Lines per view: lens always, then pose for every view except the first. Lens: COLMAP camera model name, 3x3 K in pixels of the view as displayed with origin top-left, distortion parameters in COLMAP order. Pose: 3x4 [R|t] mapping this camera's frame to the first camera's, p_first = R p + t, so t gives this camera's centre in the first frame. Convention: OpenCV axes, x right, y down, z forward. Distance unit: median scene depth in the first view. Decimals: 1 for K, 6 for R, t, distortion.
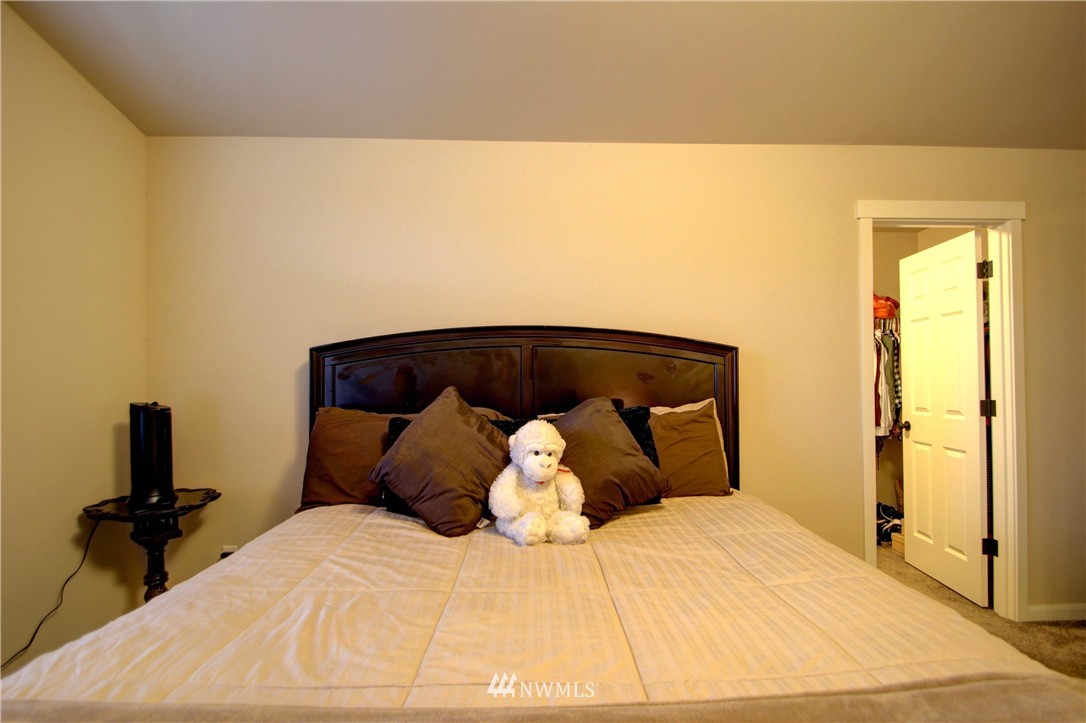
lens RADIAL K [[505.1, 0, 553.0], [0, 505.1, 372.4], [0, 0, 1]] dist [0.018475, -0.019950]
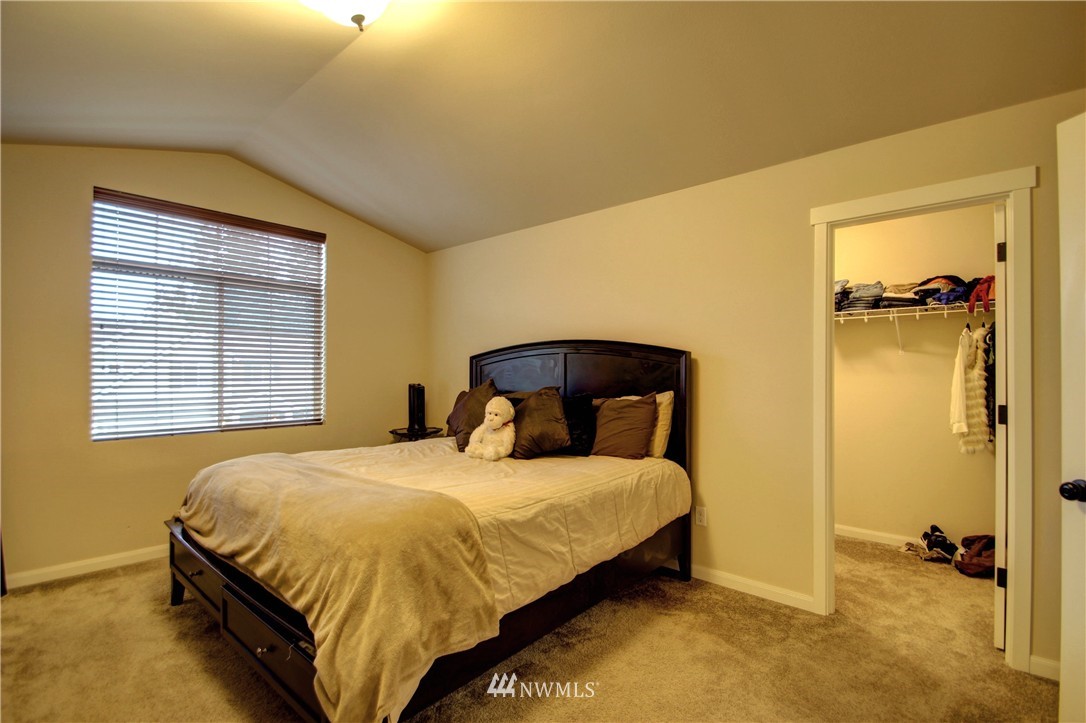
lens RADIAL K [[505.1, 0, 553.0], [0, 505.1, 372.4], [0, 0, 1]] dist [0.018475, -0.019950]
pose [[0.729334, 0.006588, -0.684126, 1.060249], [-0.002092, 0.999970, 0.007399, -0.006227], [0.684154, -0.003965, 0.729327, -0.157052]]
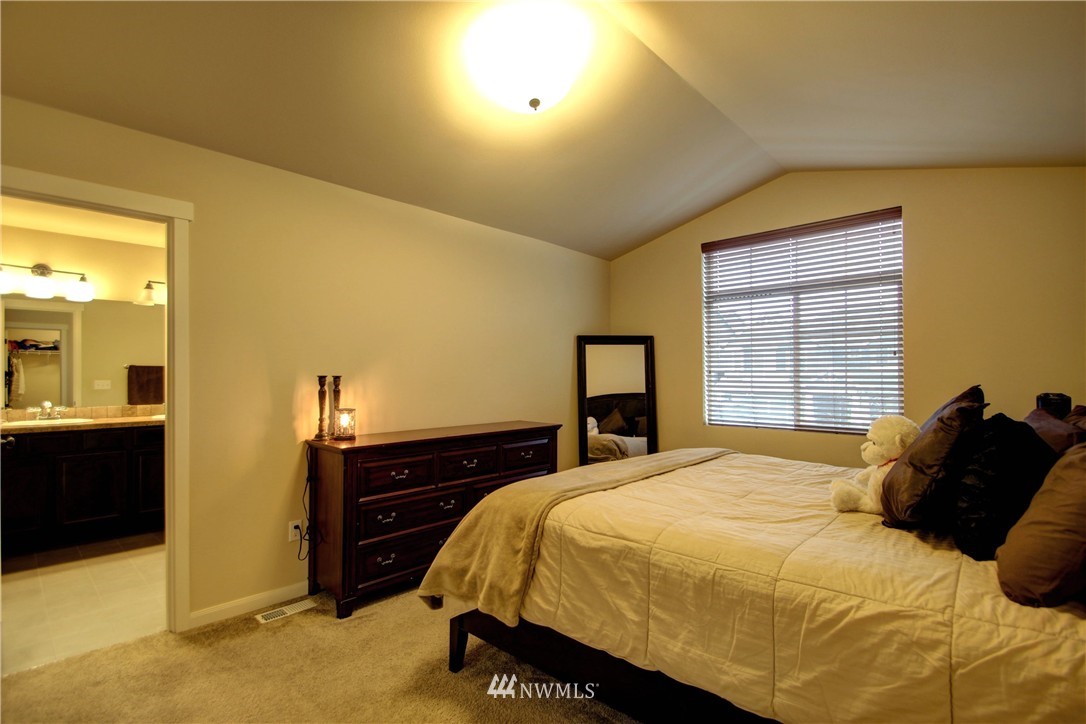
lens RADIAL K [[505.1, 0, 553.0], [0, 505.1, 372.9], [0, 0, 1]] dist [0.018475, -0.019950]
pose [[-0.697175, 0.004885, -0.716884, 1.005347], [0.011334, 0.999927, -0.004208, -0.001962], [0.716811, -0.011059, -0.697179, 0.966523]]
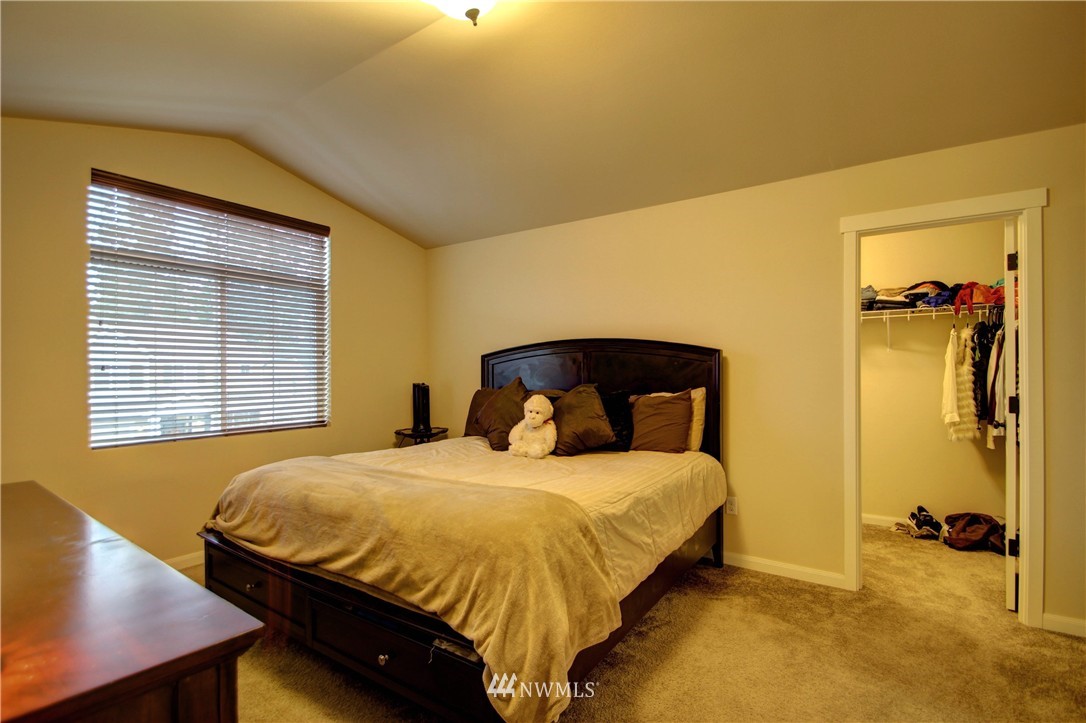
lens RADIAL K [[505.1, 0, 553.0], [0, 505.1, 372.4], [0, 0, 1]] dist [0.018475, -0.019950]
pose [[0.808038, 0.003795, -0.589118, 0.854335], [0.002990, 0.999940, 0.010542, -0.005246], [0.589123, -0.010280, 0.807978, -0.354320]]
